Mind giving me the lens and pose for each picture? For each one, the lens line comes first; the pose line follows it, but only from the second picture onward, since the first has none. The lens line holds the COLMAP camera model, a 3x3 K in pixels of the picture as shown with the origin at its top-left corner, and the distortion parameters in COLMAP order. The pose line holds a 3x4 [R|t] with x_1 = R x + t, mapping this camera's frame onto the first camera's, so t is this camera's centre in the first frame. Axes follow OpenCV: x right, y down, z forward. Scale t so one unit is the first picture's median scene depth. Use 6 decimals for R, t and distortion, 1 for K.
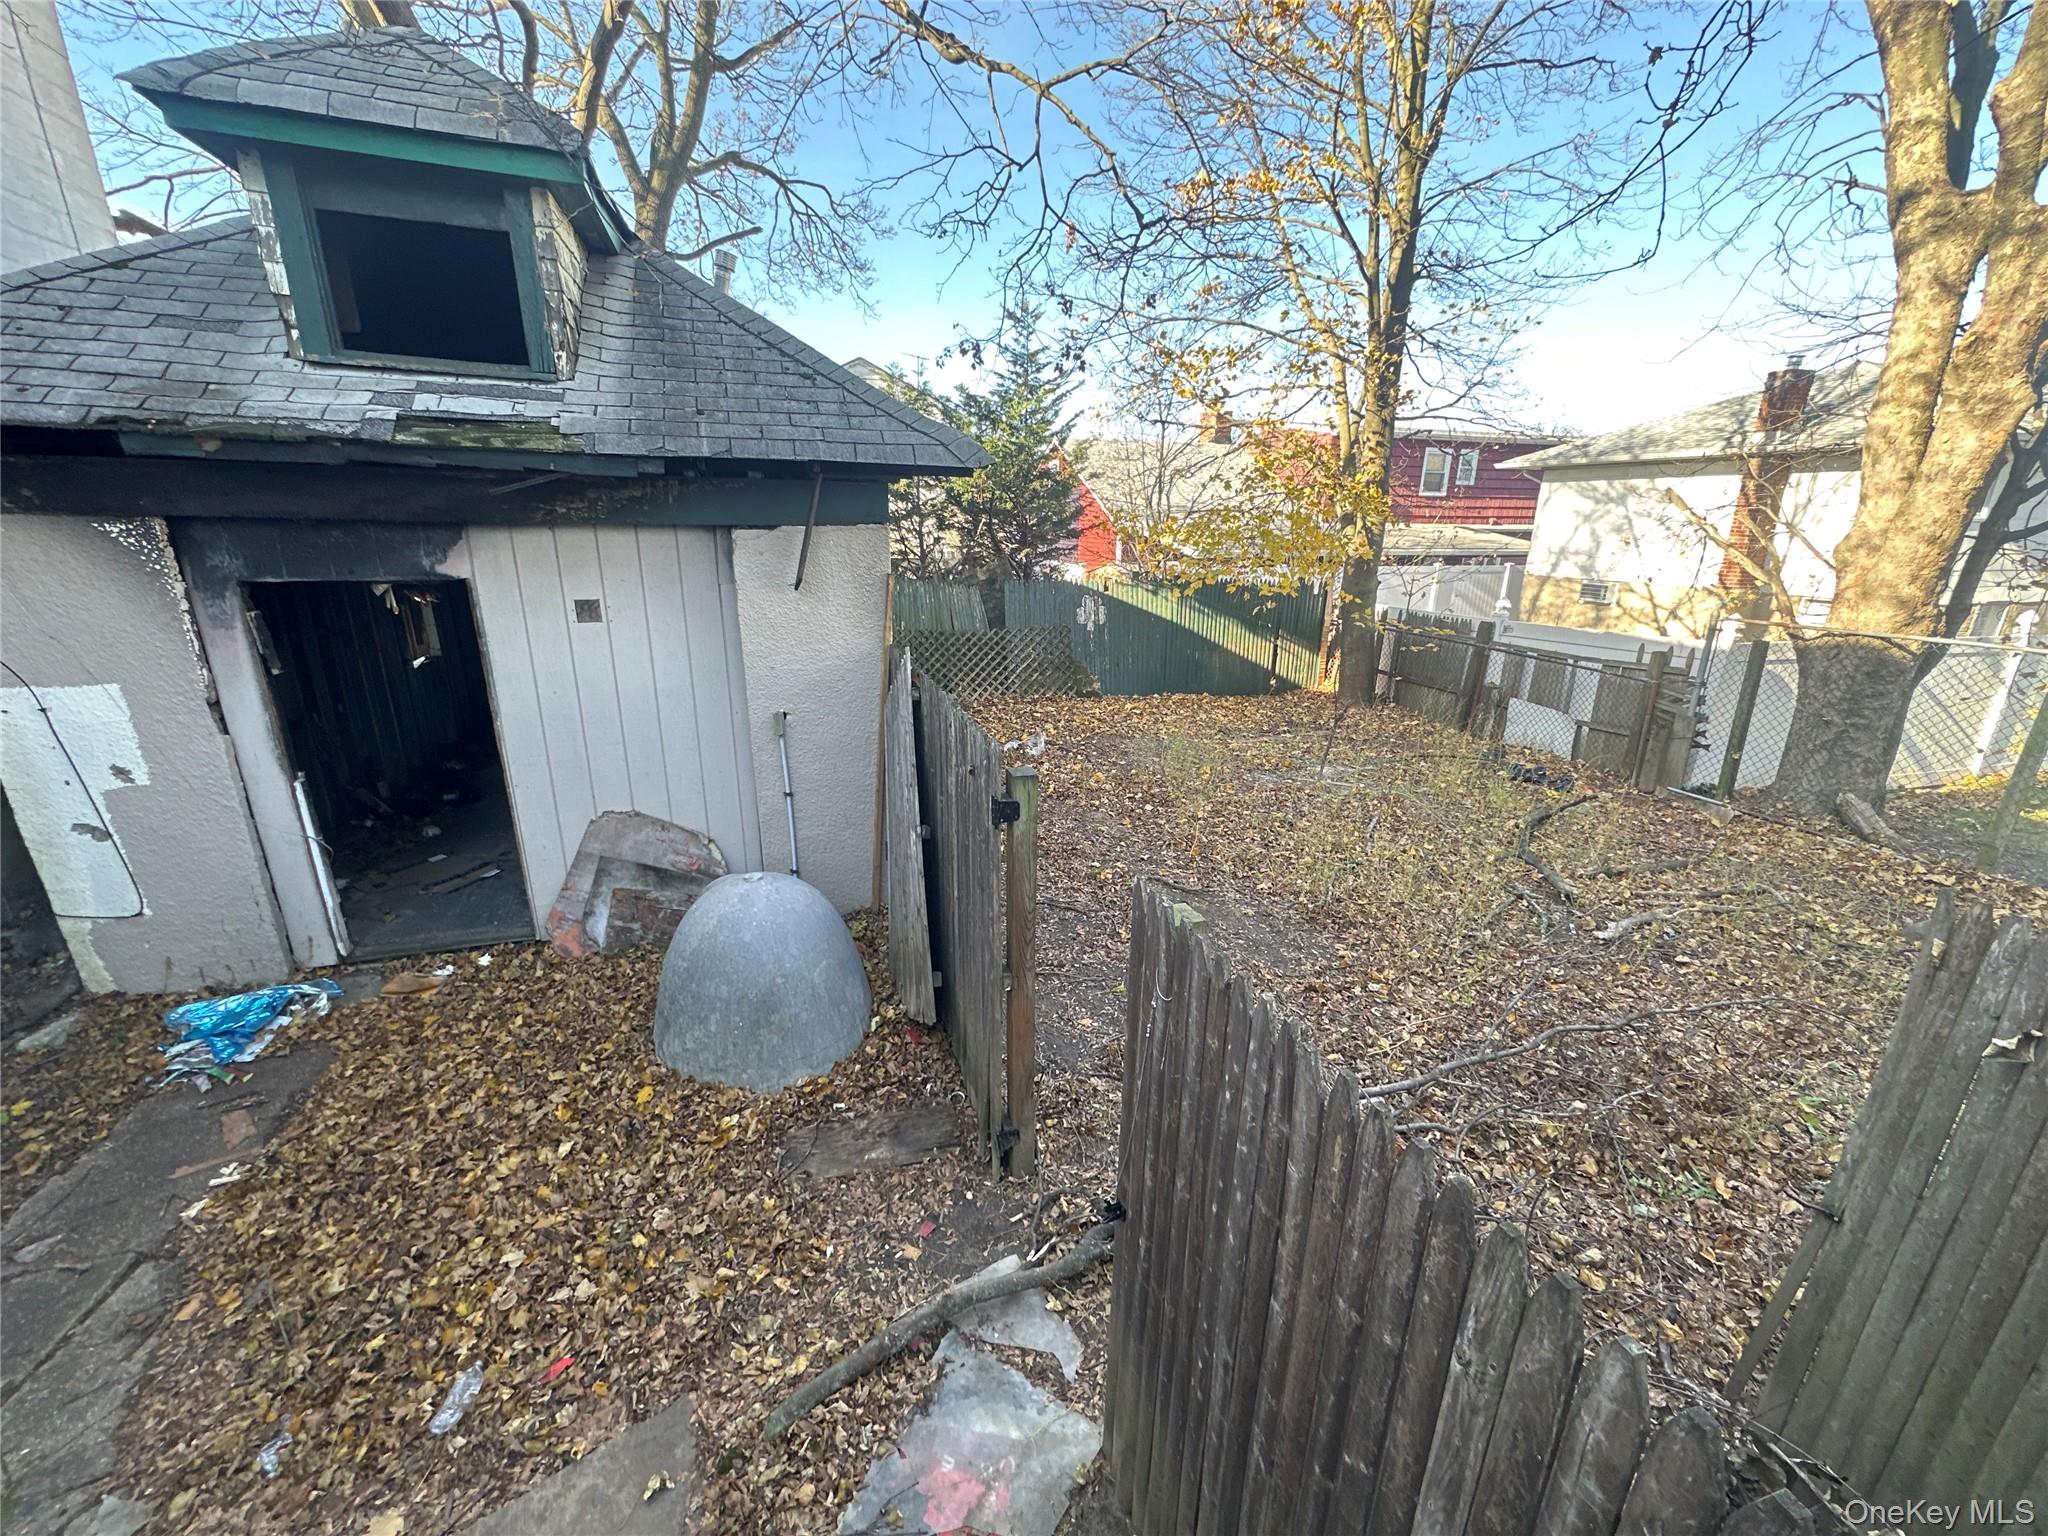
lens RADIAL K [[812.0, 0, 1026.9], [0, 812.0, 770.5], [0, 0, 1]] dist [-0.001079, -0.000079]
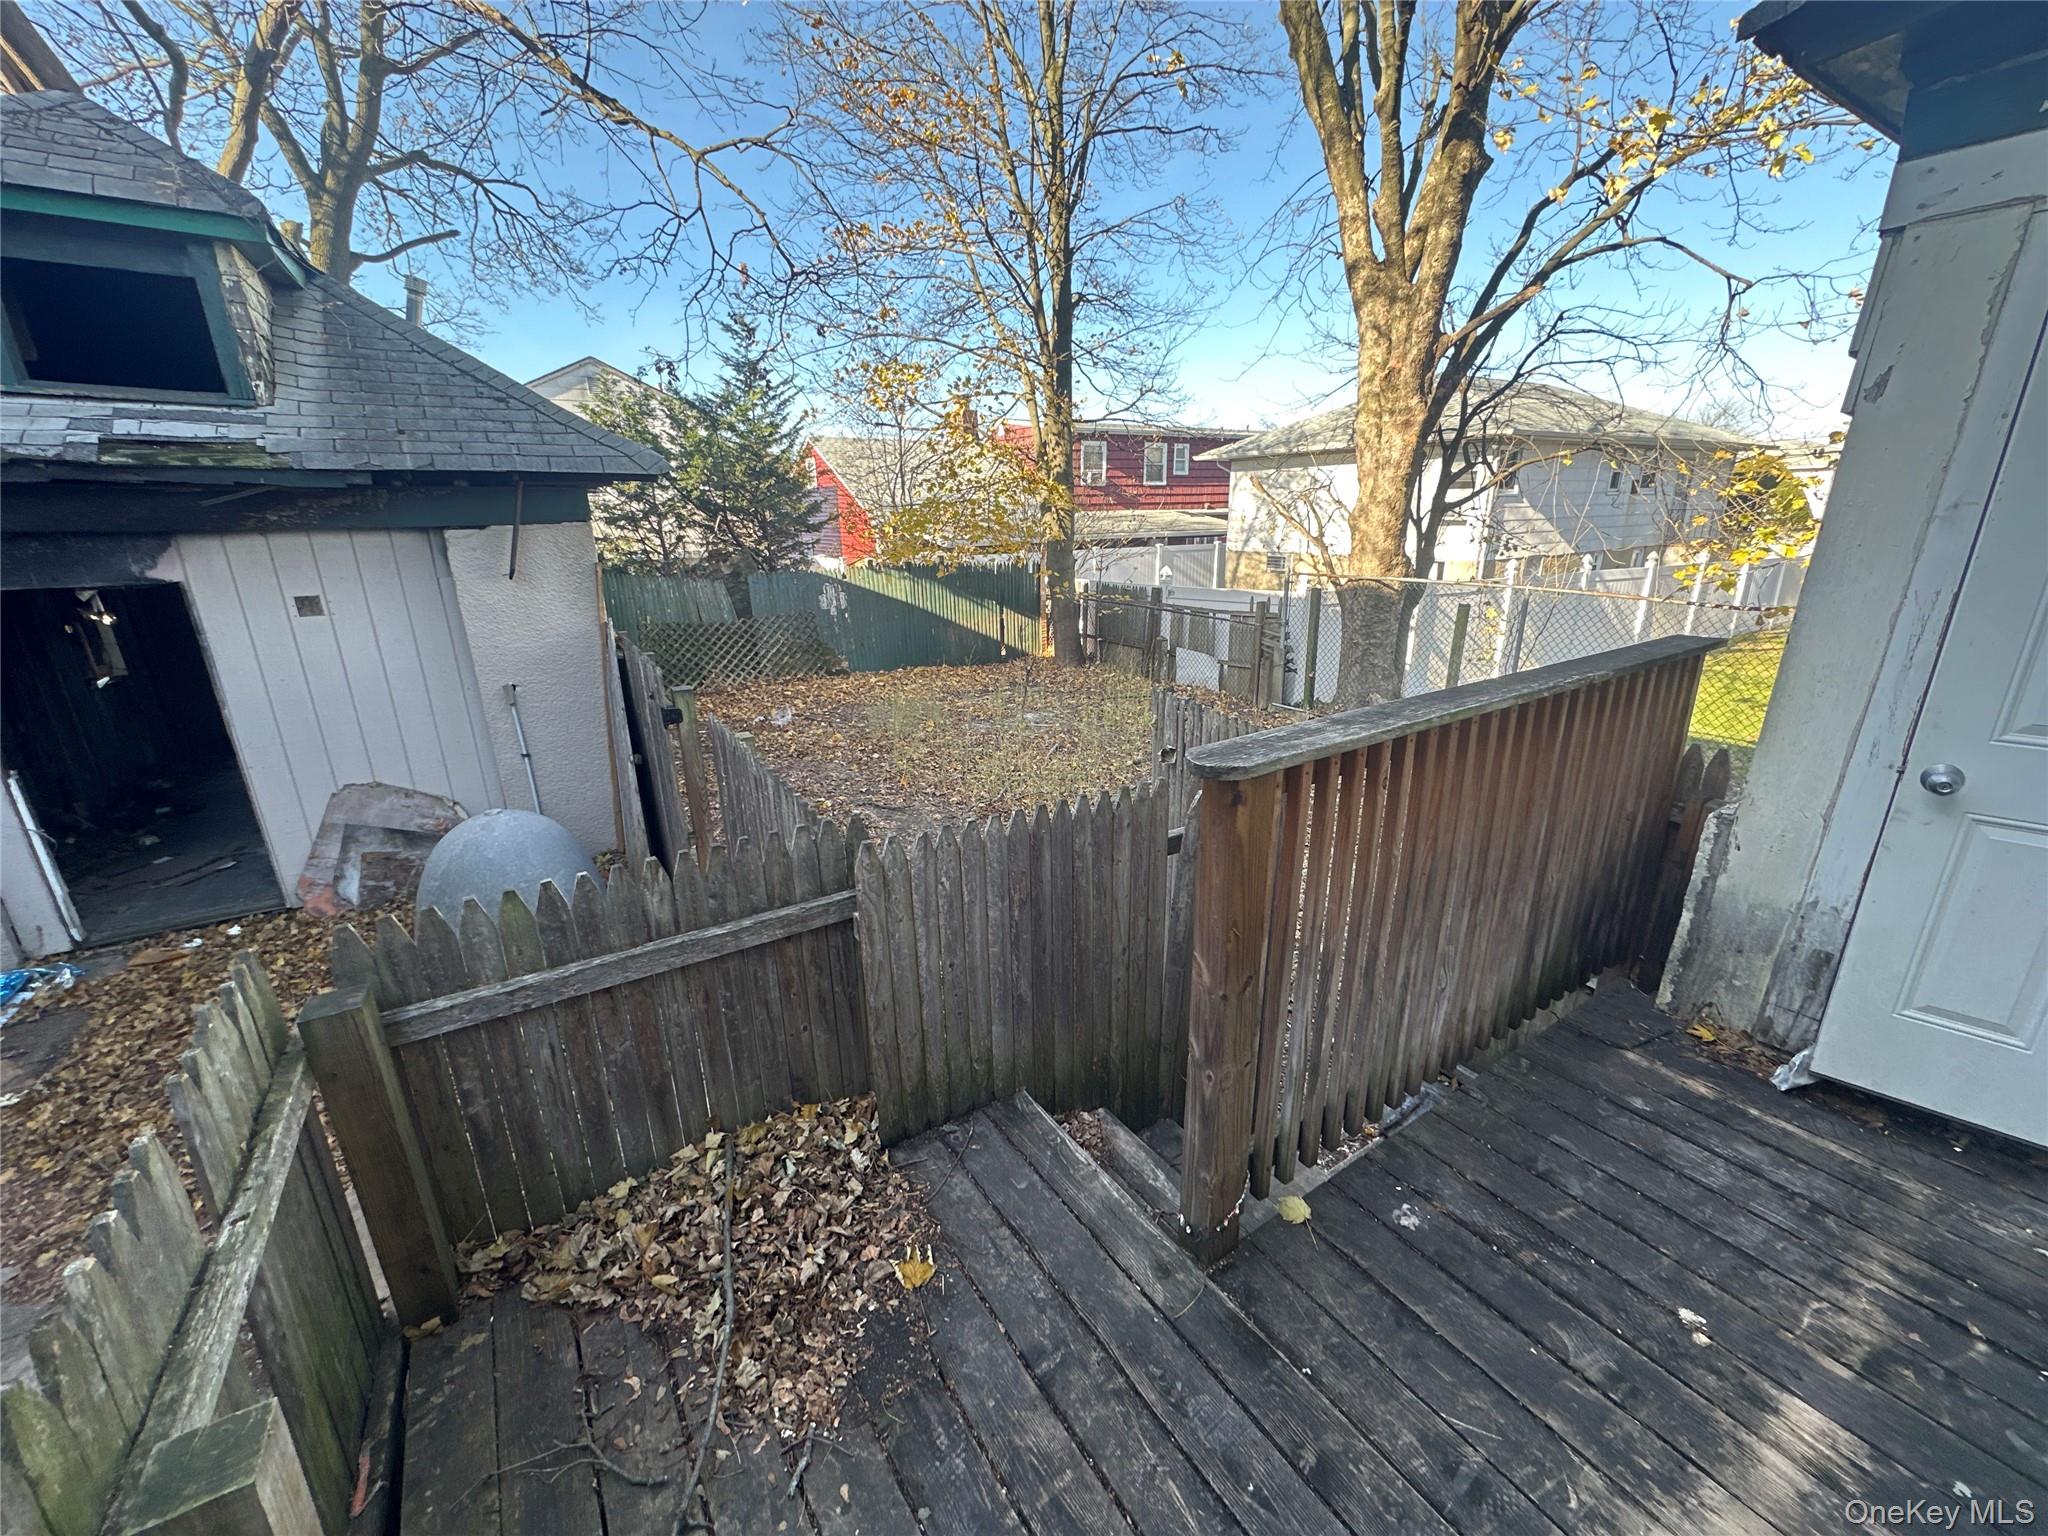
lens RADIAL K [[812.0, 0, 1025.2], [0, 812.0, 770.4], [0, 0, 1]] dist [-0.001079, -0.000079]
pose [[0.969140, -0.100729, 0.224993, 0.111832], [0.099463, 0.994896, 0.016982, 0.082769], [-0.225556, 0.005920, 0.974212, -0.243008]]
